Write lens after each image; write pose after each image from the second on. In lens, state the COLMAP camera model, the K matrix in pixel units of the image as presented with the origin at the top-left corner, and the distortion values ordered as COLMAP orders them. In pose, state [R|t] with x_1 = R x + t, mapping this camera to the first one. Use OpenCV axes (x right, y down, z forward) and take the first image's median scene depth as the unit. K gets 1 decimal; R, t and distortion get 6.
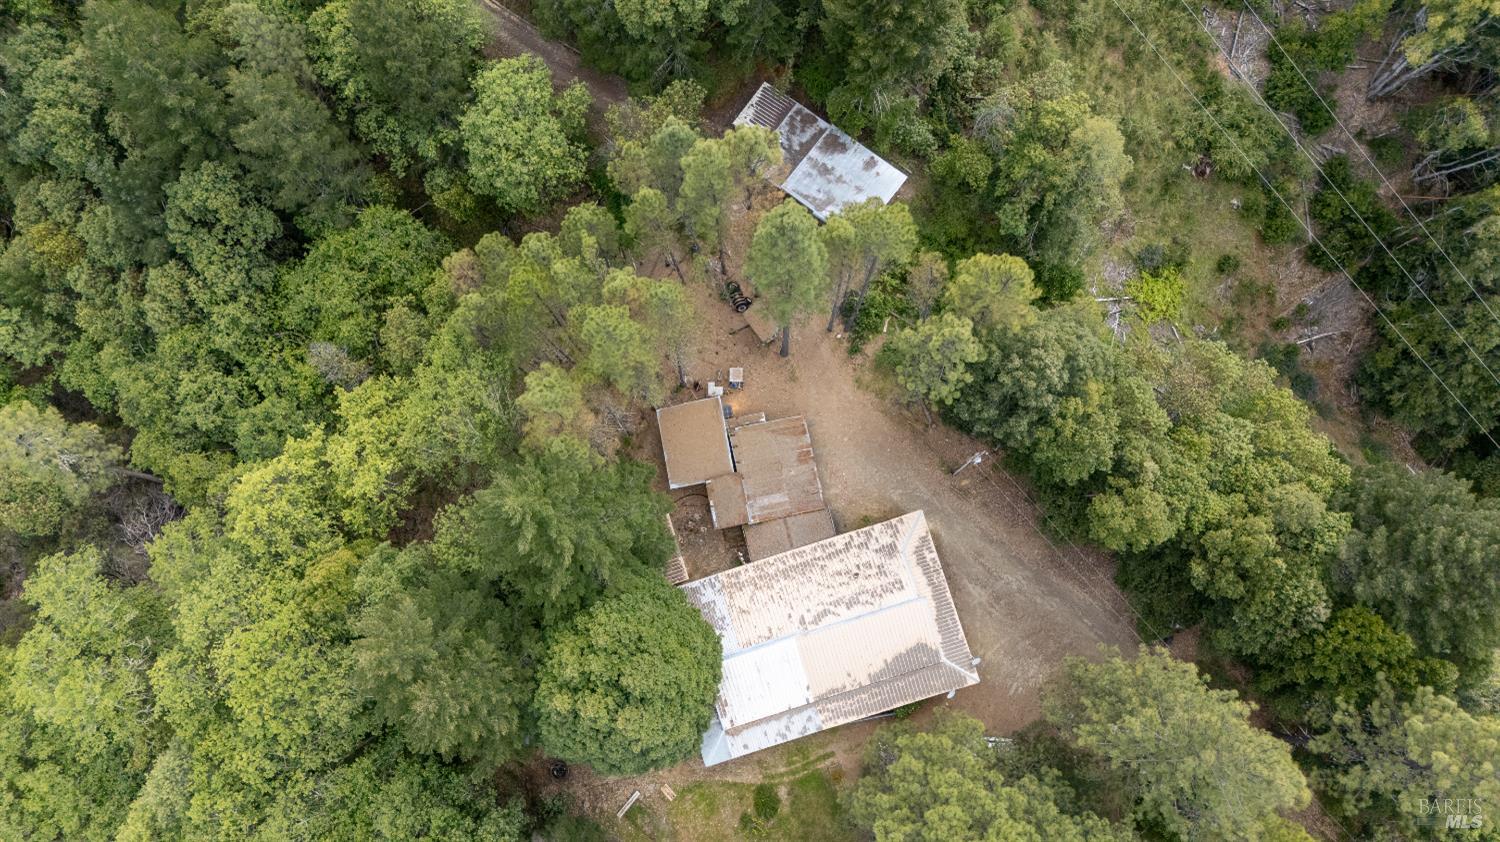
lens RADIAL K [[1106.1, 0, 750.0], [0, 1106.1, 421.0], [0, 0, 1]] dist [0.102128, -0.117334]
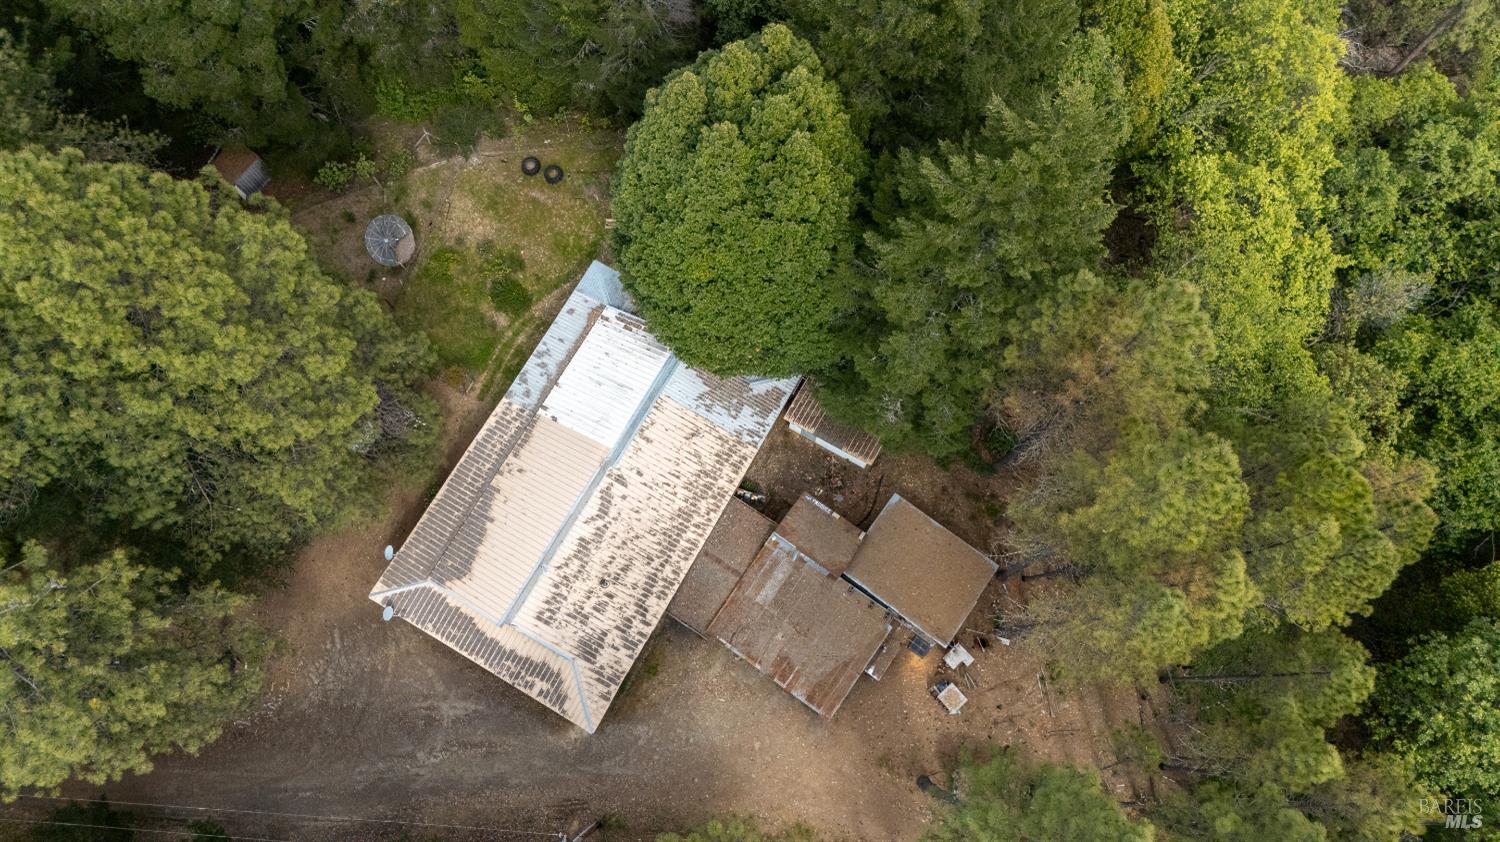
lens RADIAL K [[1106.1, 0, 750.0], [0, 1106.1, 421.0], [0, 0, 1]] dist [0.102128, -0.117334]
pose [[-0.731704, 0.662291, -0.161181, 0.073530], [-0.669126, -0.652846, 0.355054, -0.091611], [0.129923, 0.367645, 0.920846, 0.358335]]
